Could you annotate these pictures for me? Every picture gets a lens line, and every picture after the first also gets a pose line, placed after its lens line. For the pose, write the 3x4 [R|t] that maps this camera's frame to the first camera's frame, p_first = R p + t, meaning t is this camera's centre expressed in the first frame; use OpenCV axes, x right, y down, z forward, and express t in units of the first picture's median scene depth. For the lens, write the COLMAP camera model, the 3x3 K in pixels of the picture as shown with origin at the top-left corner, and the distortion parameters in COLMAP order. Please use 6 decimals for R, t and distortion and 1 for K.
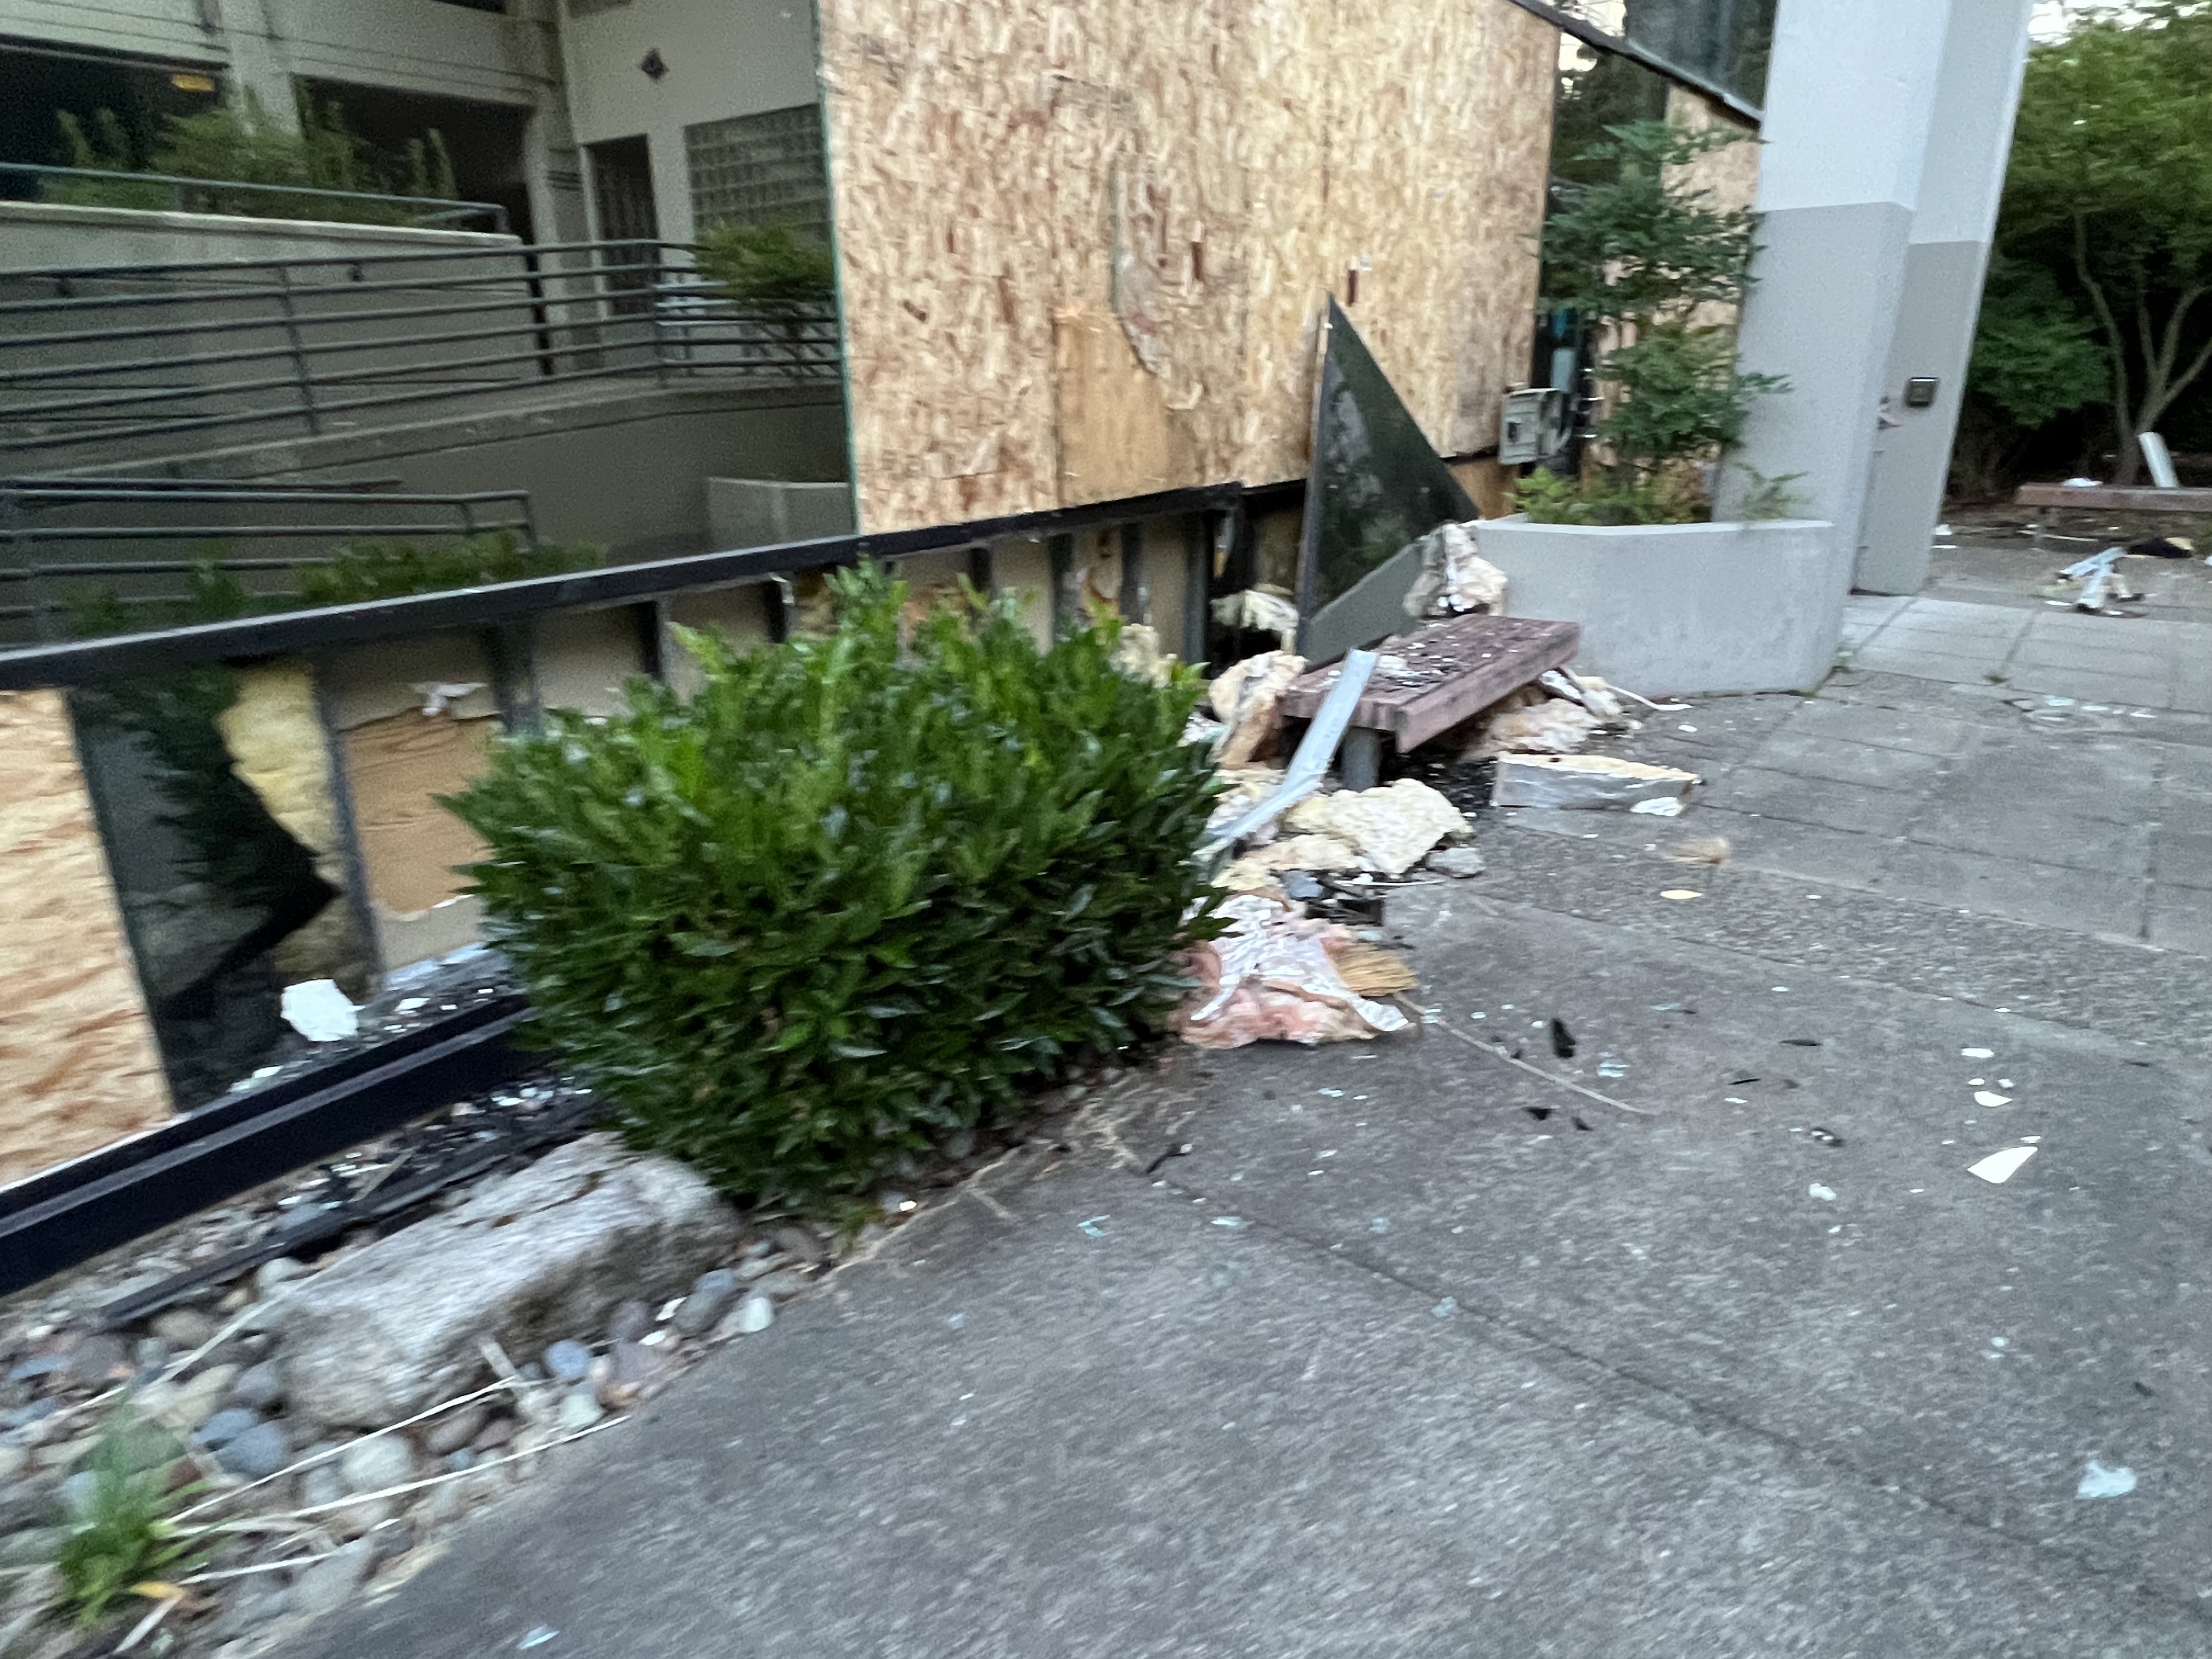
lens RADIAL K [[1312.8, 0, 1102.4], [0, 1312.8, 843.5], [0, 0, 1]] dist [-0.004048, 0.001695]
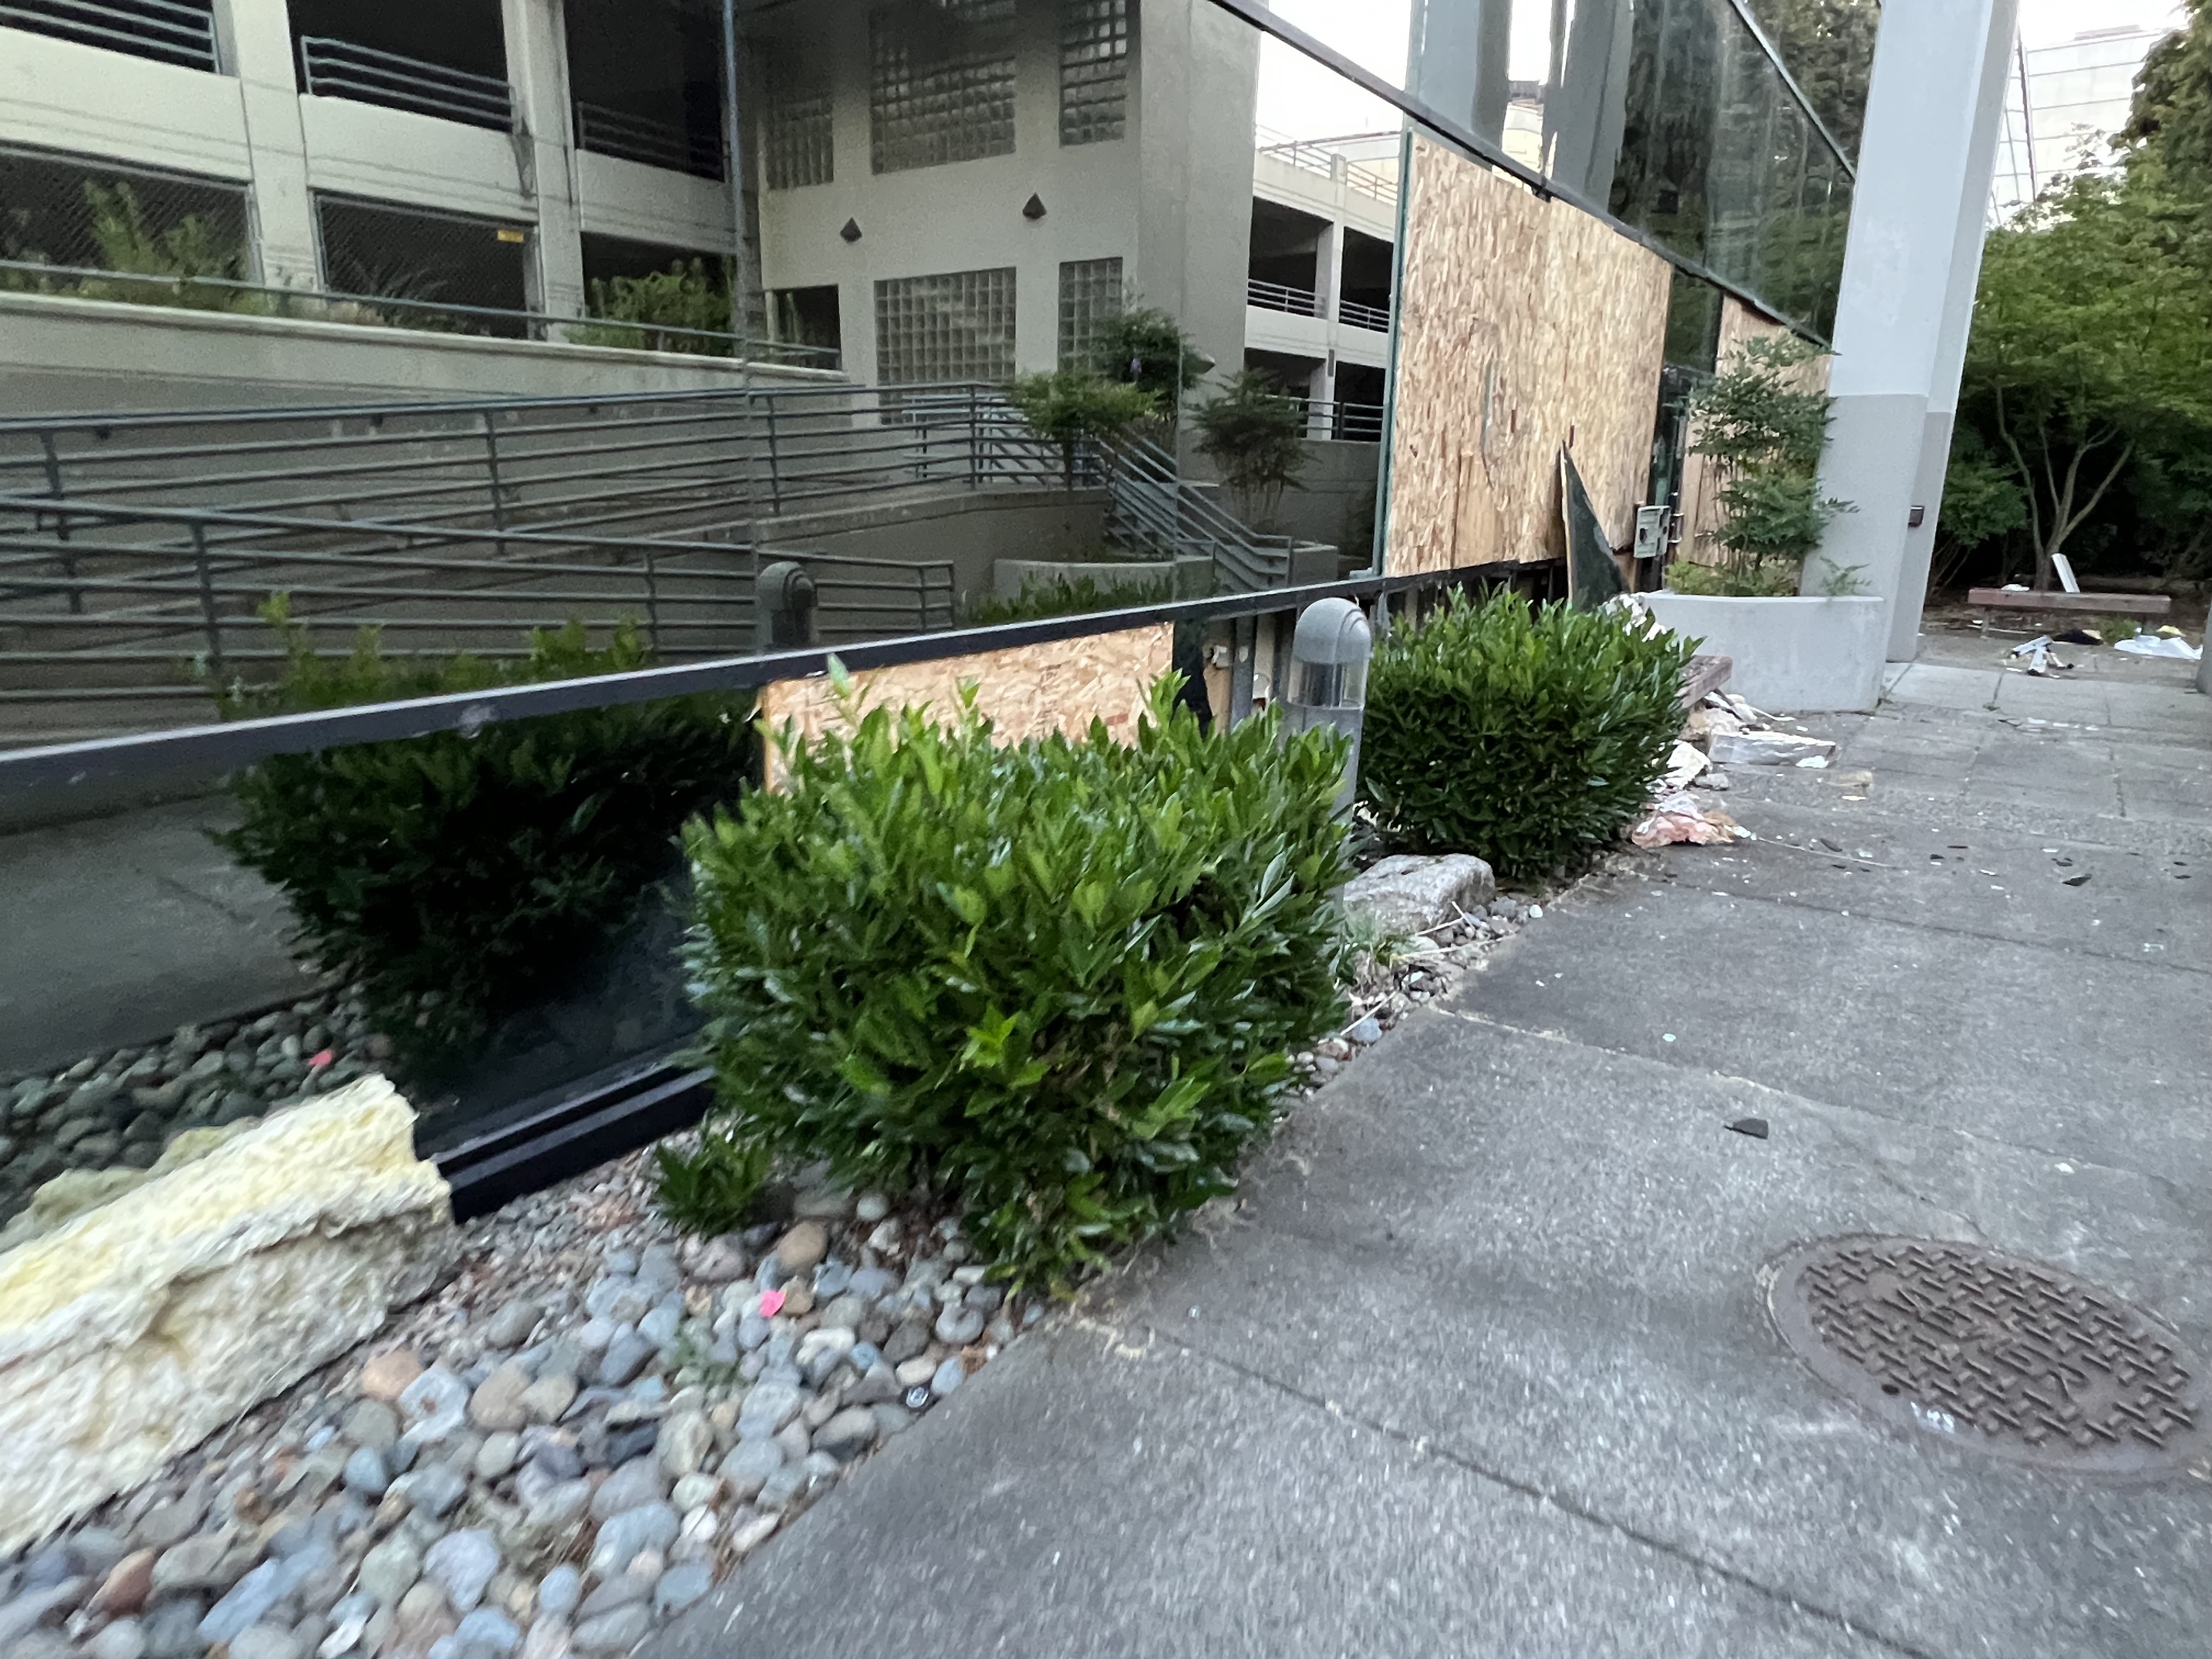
lens RADIAL K [[1315.0, 0, 1078.2], [0, 1315.0, 829.0], [0, 0, 1]] dist [-0.005026, 0.000168]
pose [[0.999020, 0.016254, 0.041163, -0.493922], [-0.012592, 0.996066, -0.087712, 0.188889], [-0.042426, 0.087108, 0.995295, -0.503366]]
